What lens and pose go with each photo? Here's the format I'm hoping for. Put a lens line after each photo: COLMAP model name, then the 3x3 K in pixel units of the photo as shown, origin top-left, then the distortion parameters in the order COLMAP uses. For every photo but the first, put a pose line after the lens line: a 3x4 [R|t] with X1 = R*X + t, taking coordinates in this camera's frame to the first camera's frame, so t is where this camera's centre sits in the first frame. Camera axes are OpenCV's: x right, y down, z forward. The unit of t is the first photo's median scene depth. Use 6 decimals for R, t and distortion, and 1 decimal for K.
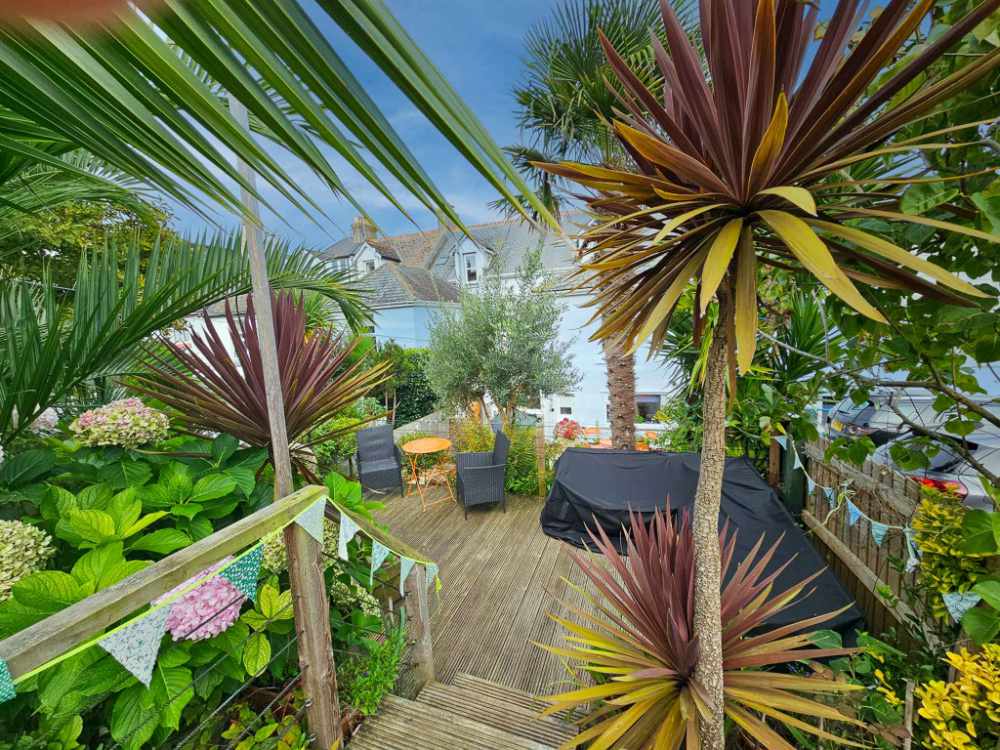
lens RADIAL K [[445.7, 0, 500.0], [0, 445.7, 375.0], [0, 0, 1]] dist [0.002448, 0.000495]
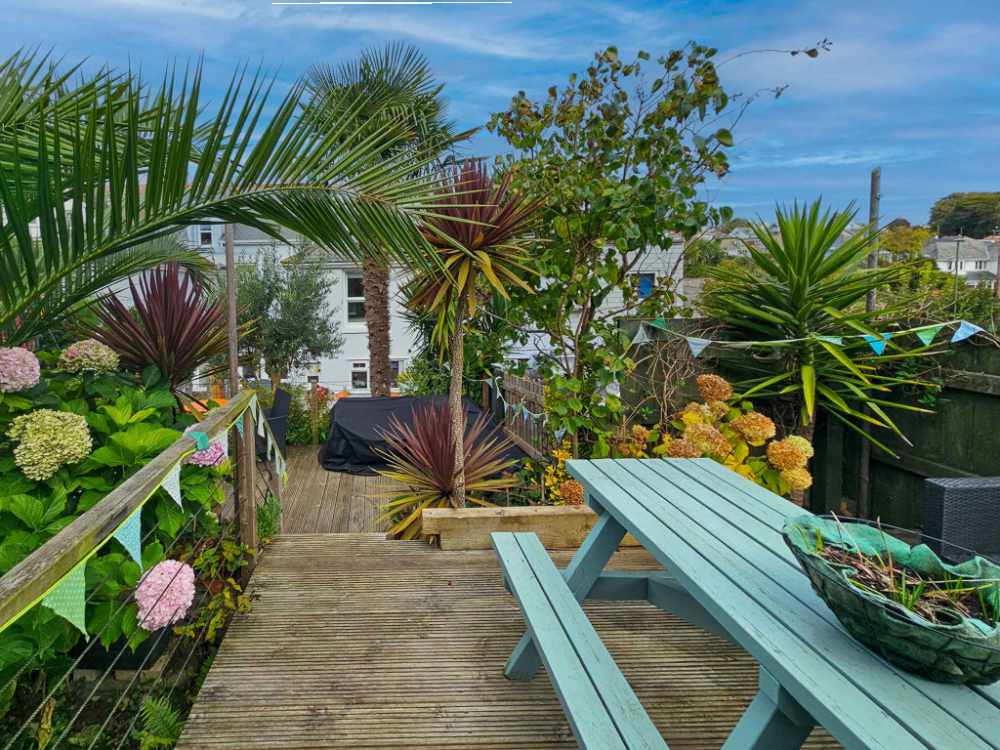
lens RADIAL K [[445.7, 0, 500.0], [0, 445.7, 375.0], [0, 0, 1]] dist [0.002448, 0.000495]
pose [[0.832473, -0.057126, 0.551113, -0.145222], [0.024268, 0.997476, 0.066735, 0.029981], [-0.553534, -0.042181, 0.831758, -0.235150]]
